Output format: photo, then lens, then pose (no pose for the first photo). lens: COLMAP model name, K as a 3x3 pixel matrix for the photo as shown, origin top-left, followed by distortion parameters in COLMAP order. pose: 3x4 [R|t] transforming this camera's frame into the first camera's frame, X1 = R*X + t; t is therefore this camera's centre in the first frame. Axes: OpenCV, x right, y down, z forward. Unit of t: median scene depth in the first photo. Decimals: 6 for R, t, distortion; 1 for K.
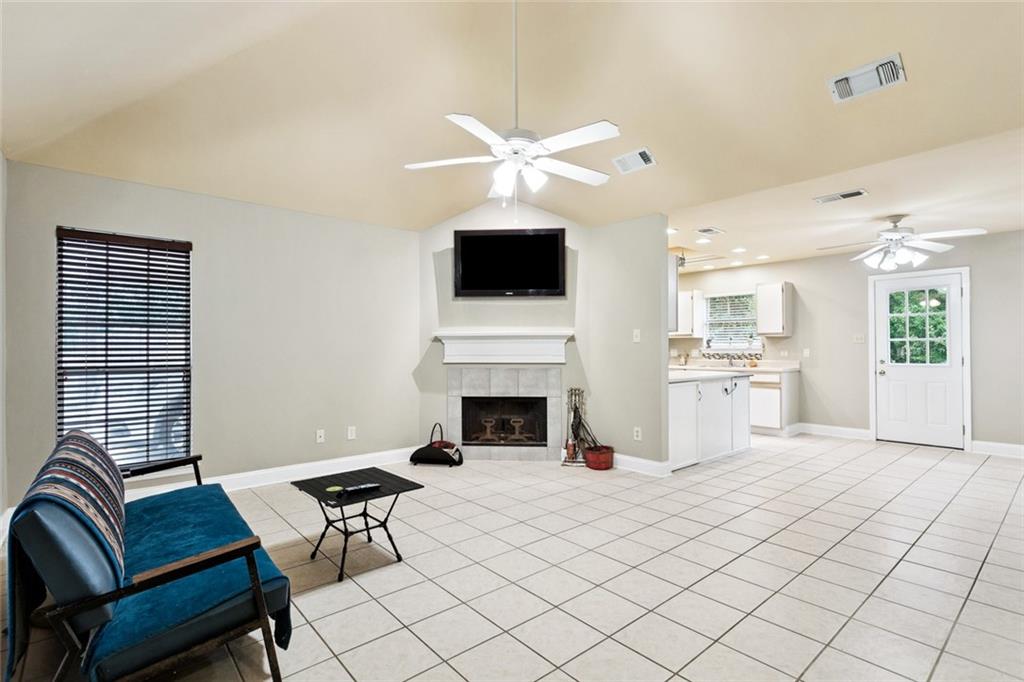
lens RADIAL K [[493.6, 0, 507.6], [0, 493.6, 344.2], [0, 0, 1]] dist [-0.000542, 0.000678]
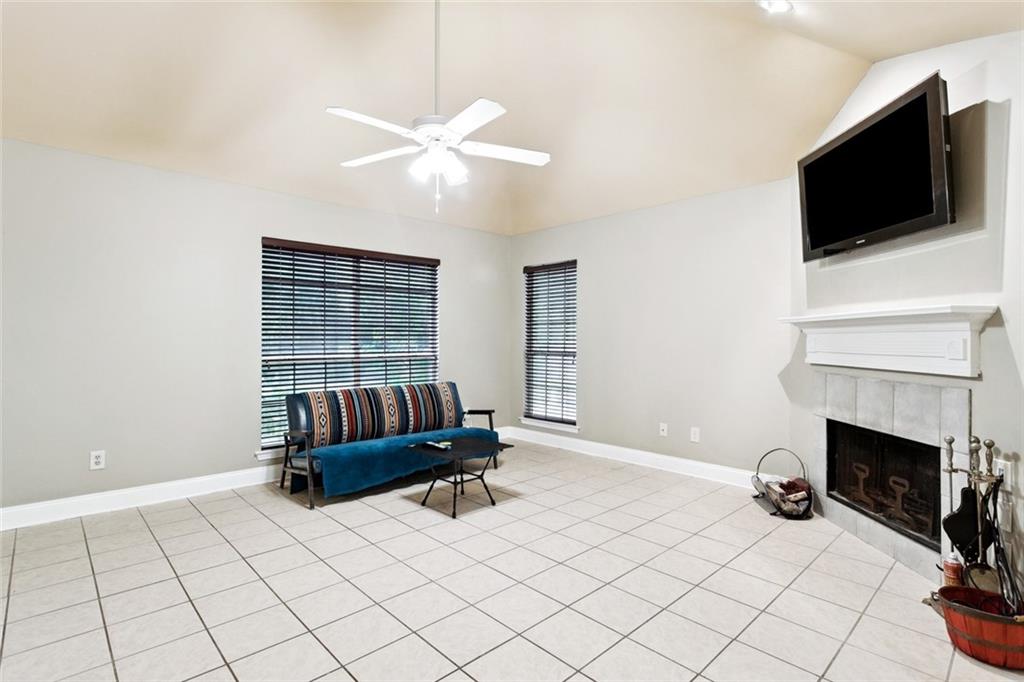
lens RADIAL K [[493.6, 0, 508.2], [0, 493.6, 337.0], [0, 0, 1]] dist [-0.000542, 0.000678]
pose [[0.051797, -0.002162, -0.998655, 0.524645], [0.002167, 0.999996, -0.002053, 0.003450], [0.998655, -0.002058, 0.051802, 0.574816]]
